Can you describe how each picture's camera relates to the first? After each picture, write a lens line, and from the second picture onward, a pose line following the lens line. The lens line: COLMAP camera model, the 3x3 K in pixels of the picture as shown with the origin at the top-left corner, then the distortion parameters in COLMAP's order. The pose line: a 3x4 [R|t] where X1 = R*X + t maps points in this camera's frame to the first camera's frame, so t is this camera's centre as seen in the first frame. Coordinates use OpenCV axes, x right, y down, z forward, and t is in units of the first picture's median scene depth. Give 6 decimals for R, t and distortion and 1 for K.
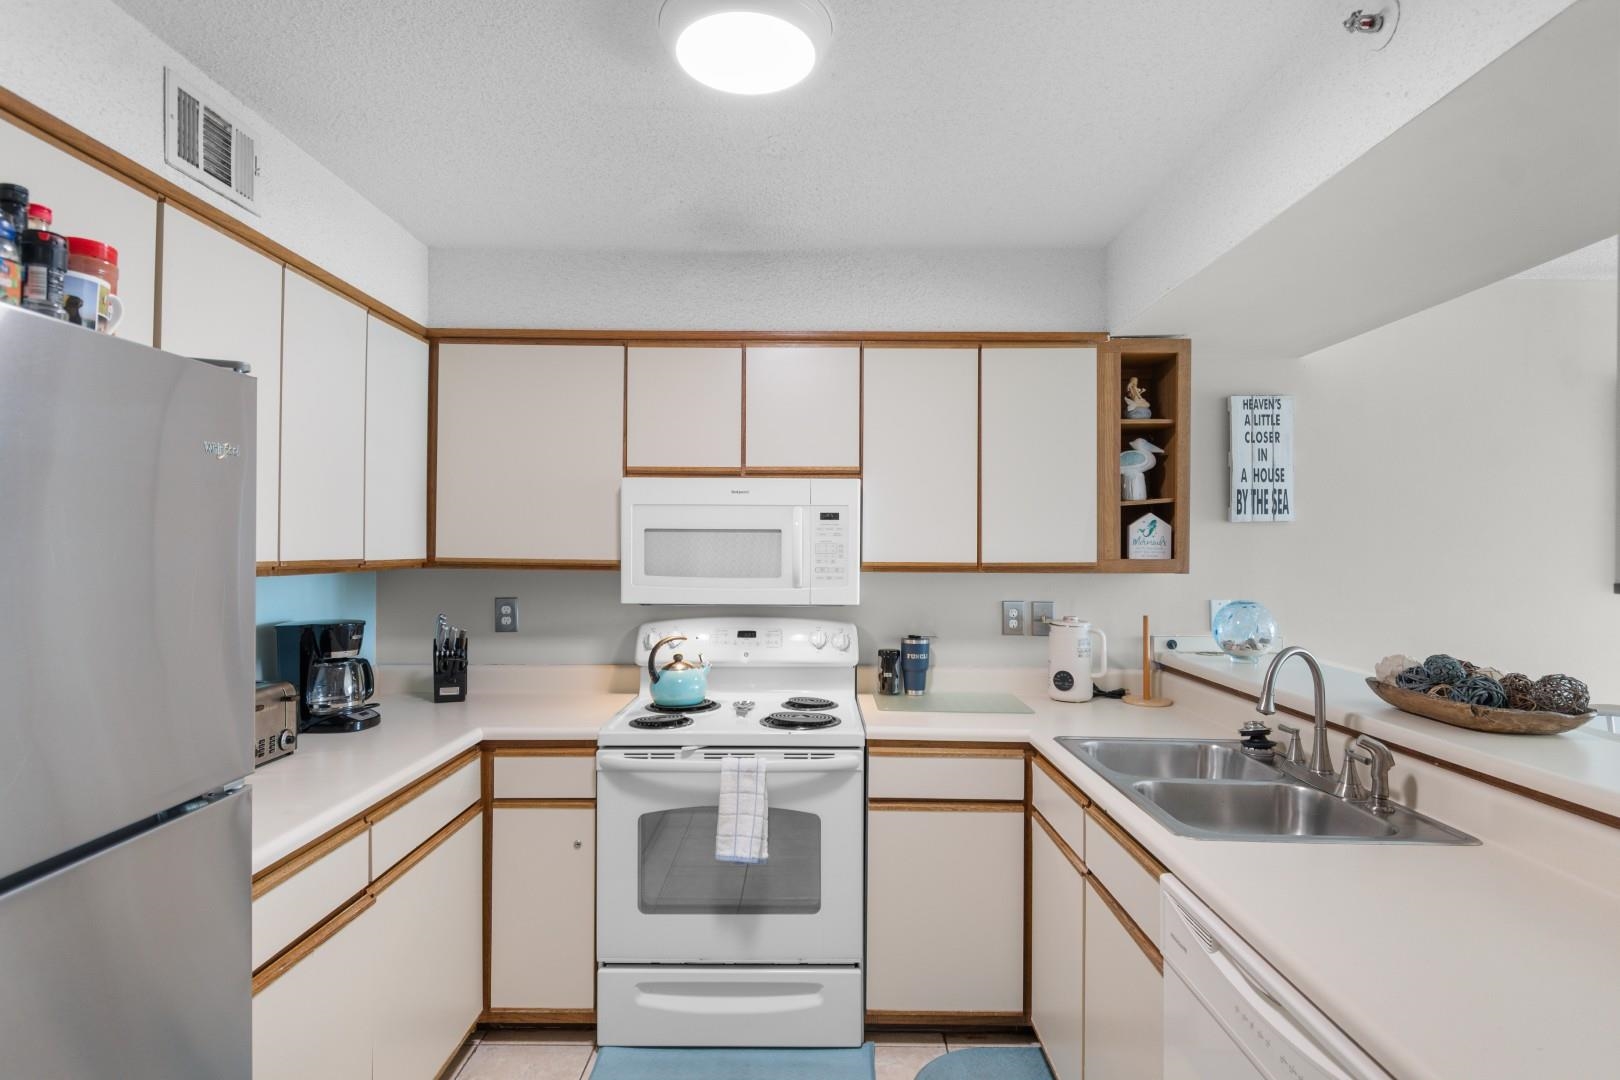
lens RADIAL K [[846.9, 0, 810.0], [0, 846.9, 540.0], [0, 0, 1]] dist [-0.000869, -0.000448]
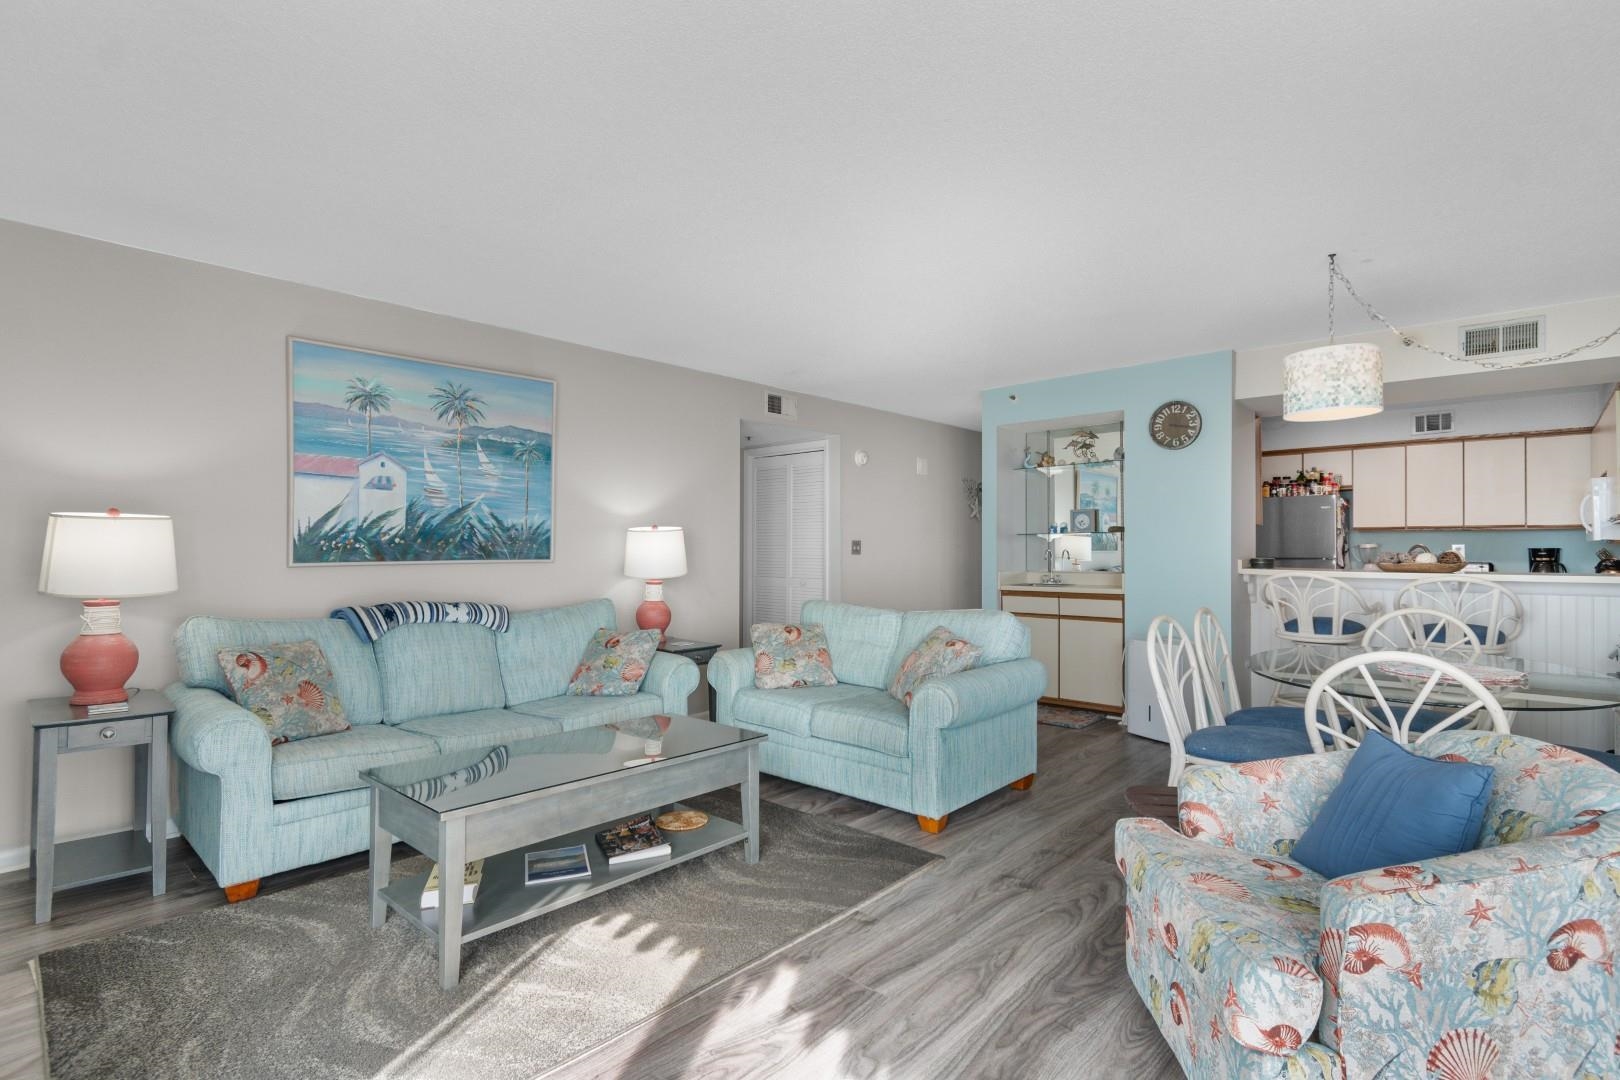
lens RADIAL K [[776.5, 0, 810.0], [0, 776.5, 540.0], [0, 0, 1]] dist [-0.000160, 0.000028]
pose [[-0.668353, -0.018674, -0.743610, 2.562667], [-0.000788, 0.999702, -0.024397, 0.116418], [0.743844, -0.015719, -0.668169, 0.811525]]
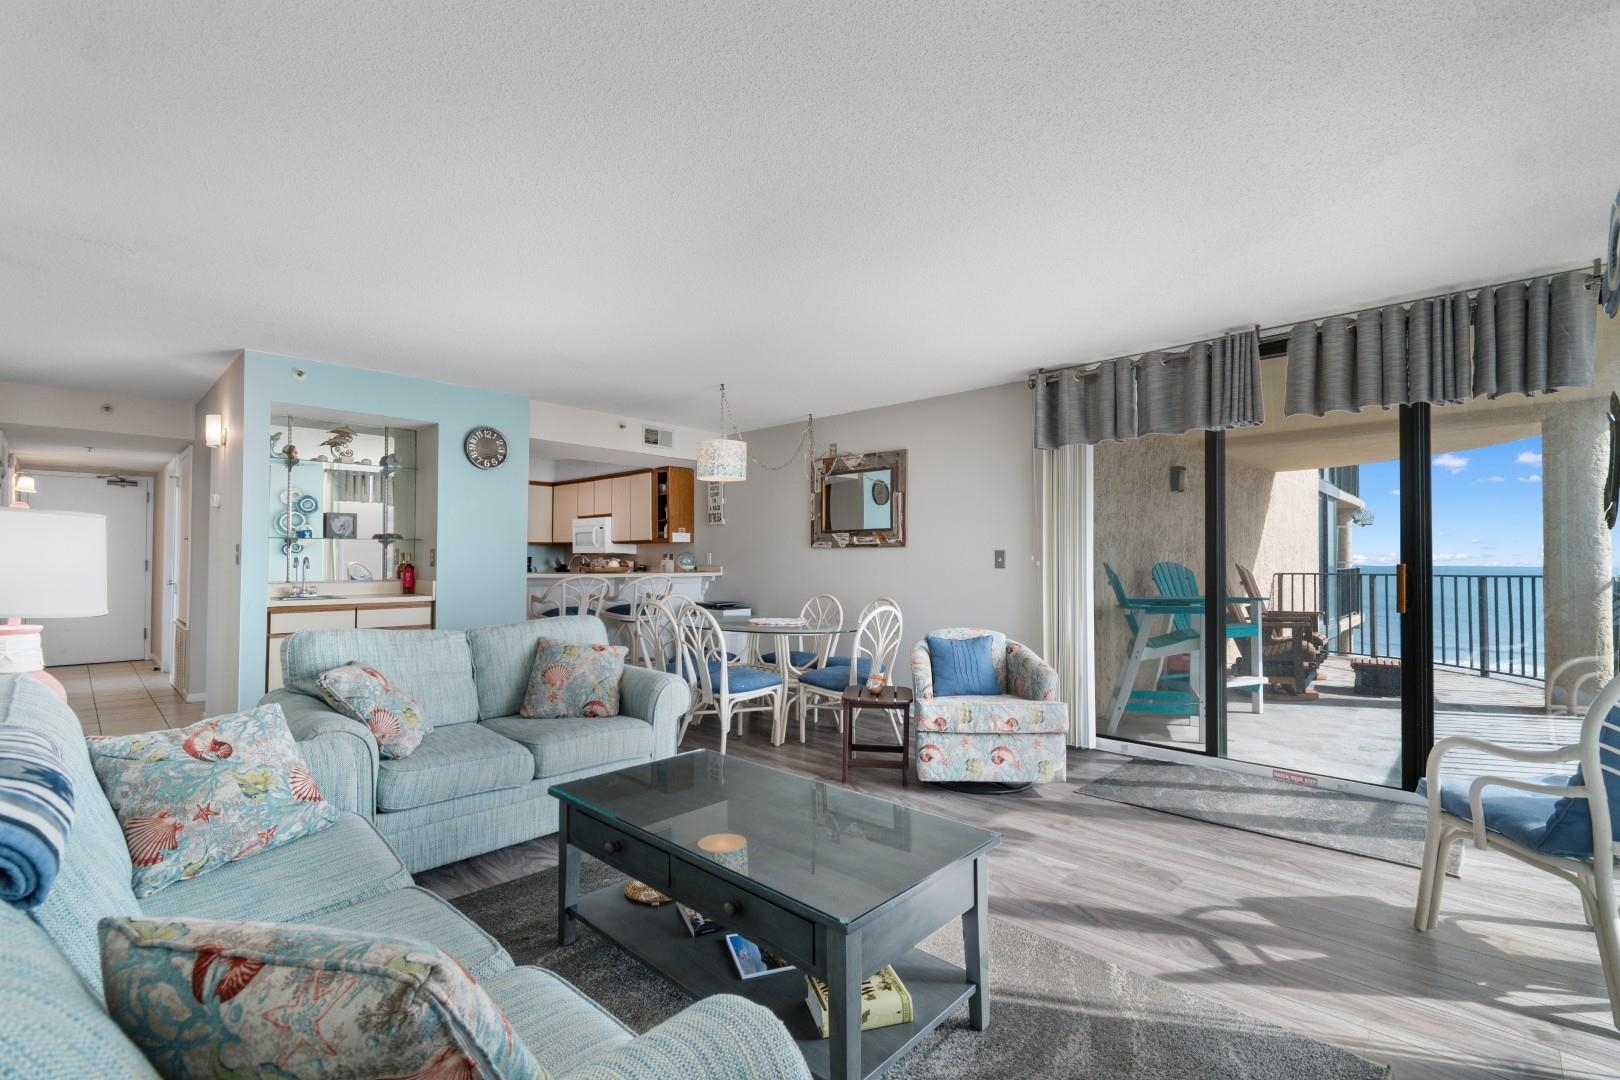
lens RADIAL K [[713.7, 0, 809.7], [0, 713.7, 546.9], [0, 0, 1]] dist [-0.000917, -0.001180]
pose [[0.729600, -0.015552, -0.683697, 2.565901], [0.004489, 0.999829, -0.017953, 0.102667], [0.683859, 0.010030, 0.729545, -0.540066]]
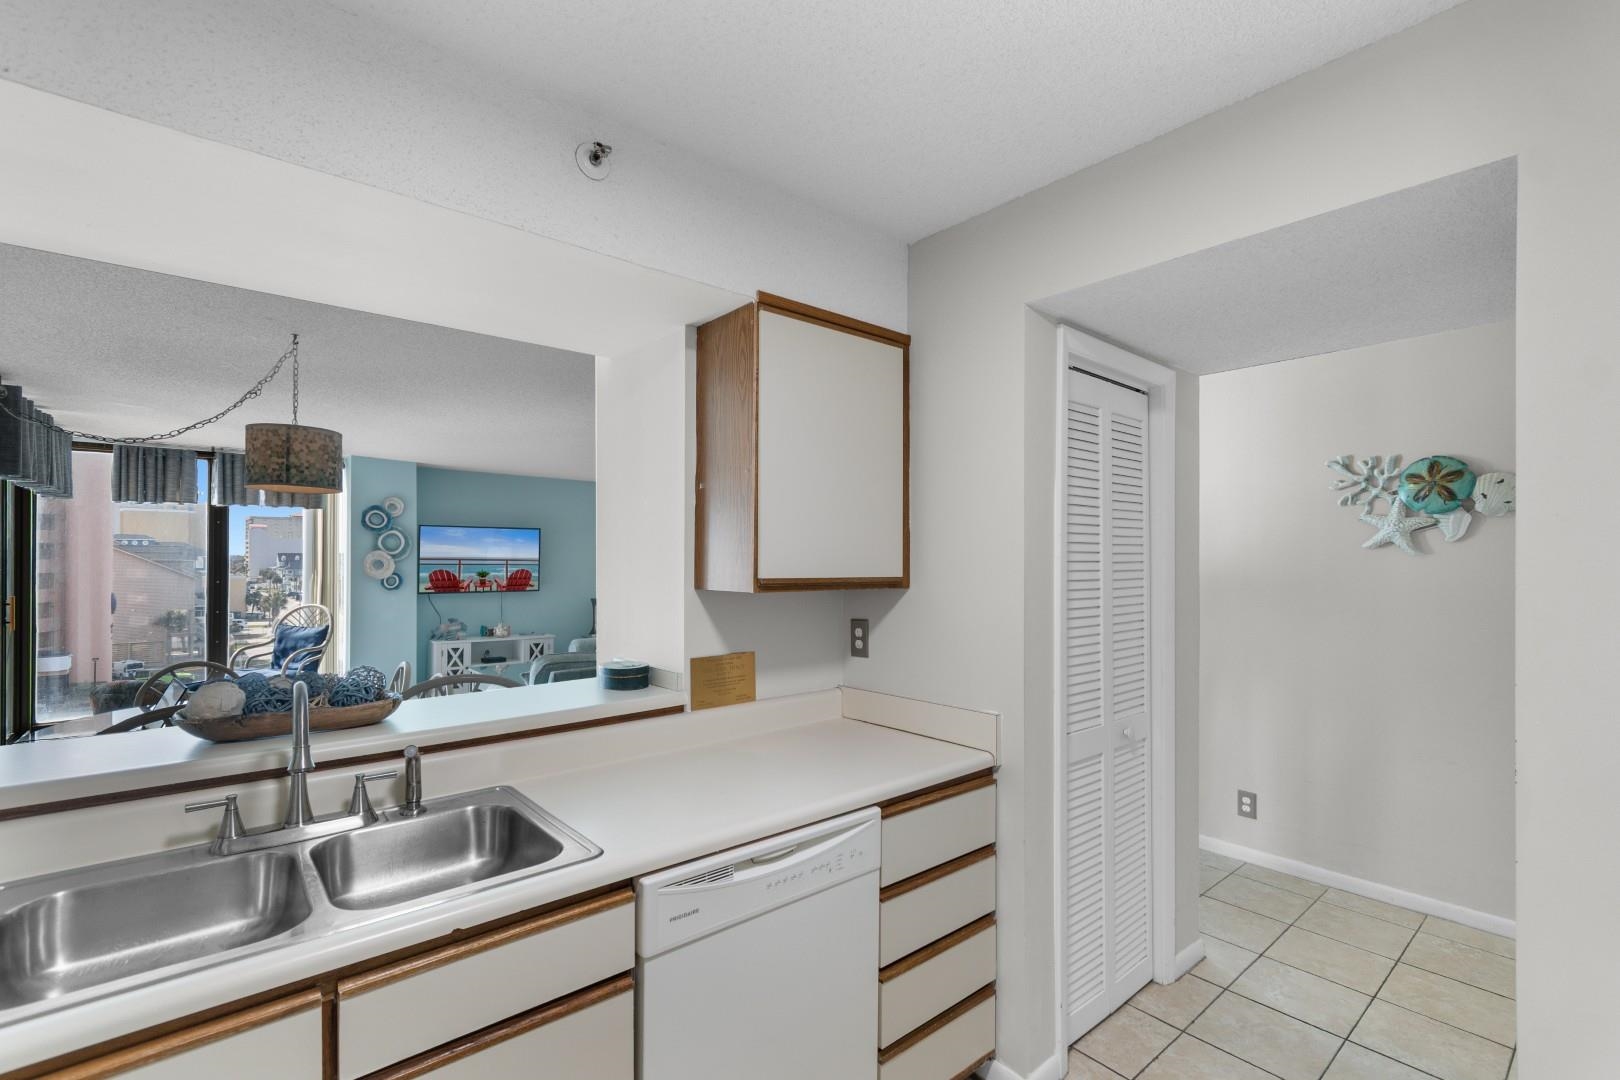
lens RADIAL K [[720.3, 0, 805.7], [0, 720.3, 561.0], [0, 0, 1]] dist [-0.000074, 0.000059]
pose [[-0.652000, -0.008928, 0.758166, -0.194427], [-0.011394, 0.999933, 0.001977, 0.000005], [-0.758133, -0.007350, -0.652058, 0.745297]]
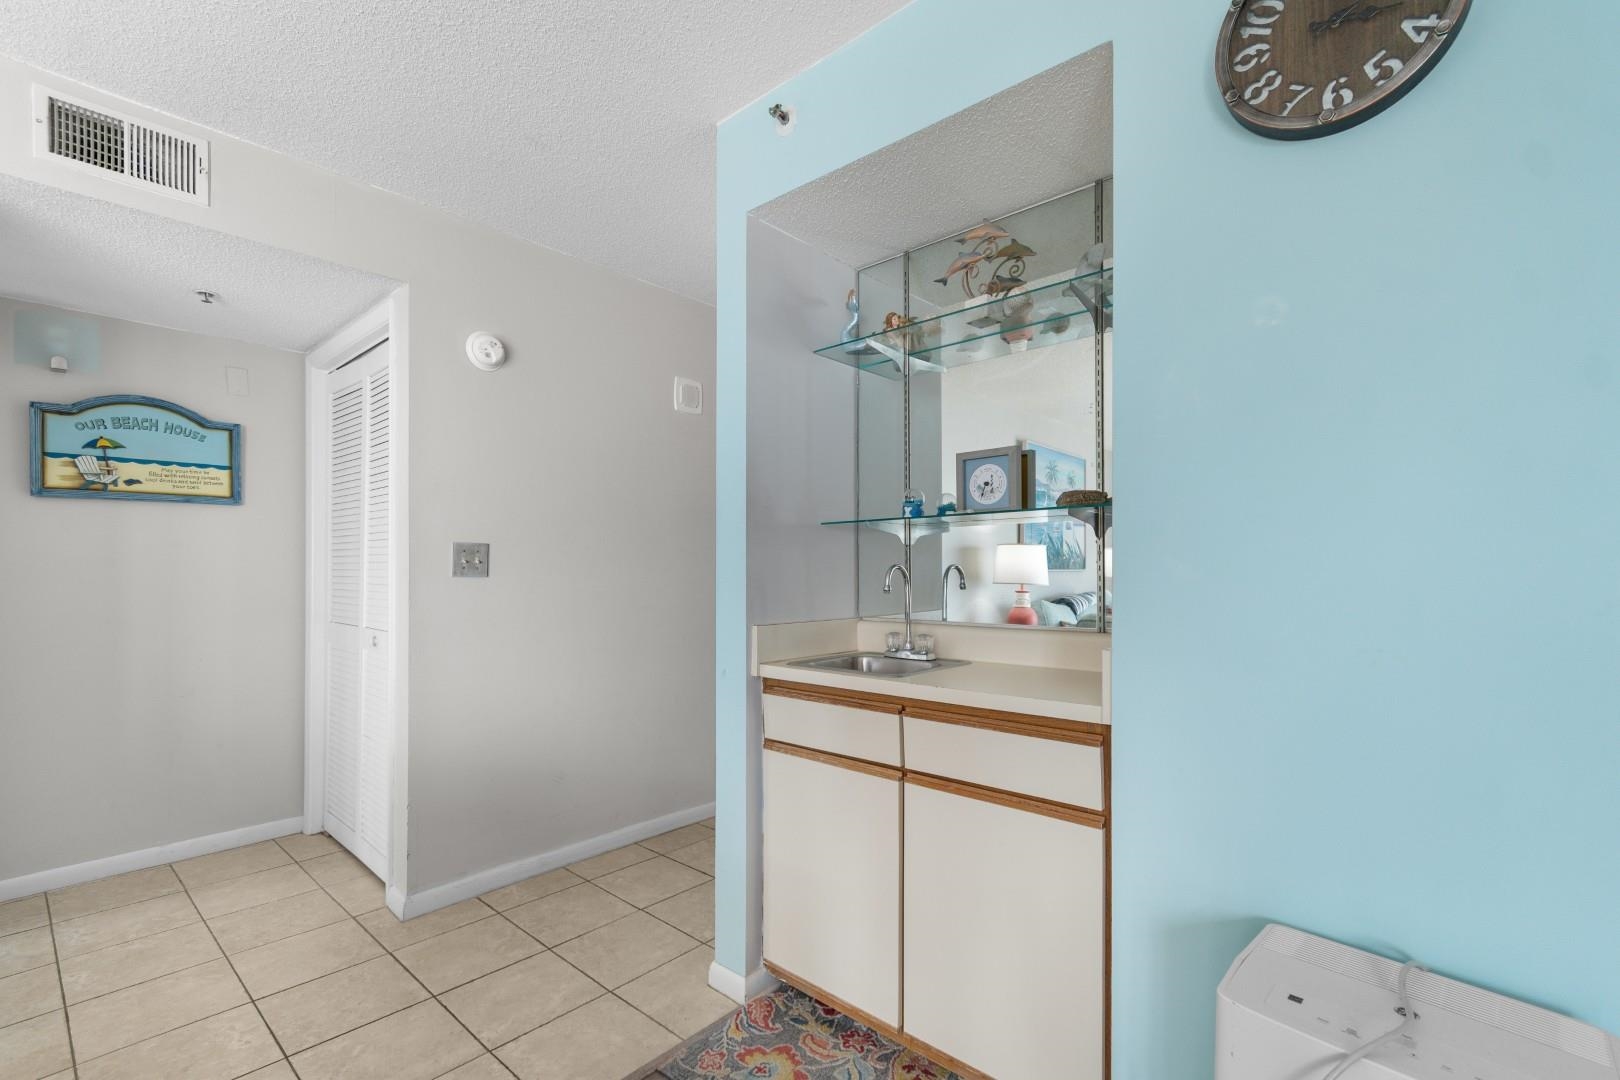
lens RADIAL K [[722.3, 0, 815.2], [0, 722.3, 559.8], [0, 0, 1]] dist [0.000577, -0.000052]
pose [[-0.656148, -0.013709, -0.754508, 1.140979], [0.000936, 0.999819, -0.018980, 0.100719], [0.754632, -0.013160, -0.656016, 0.285626]]
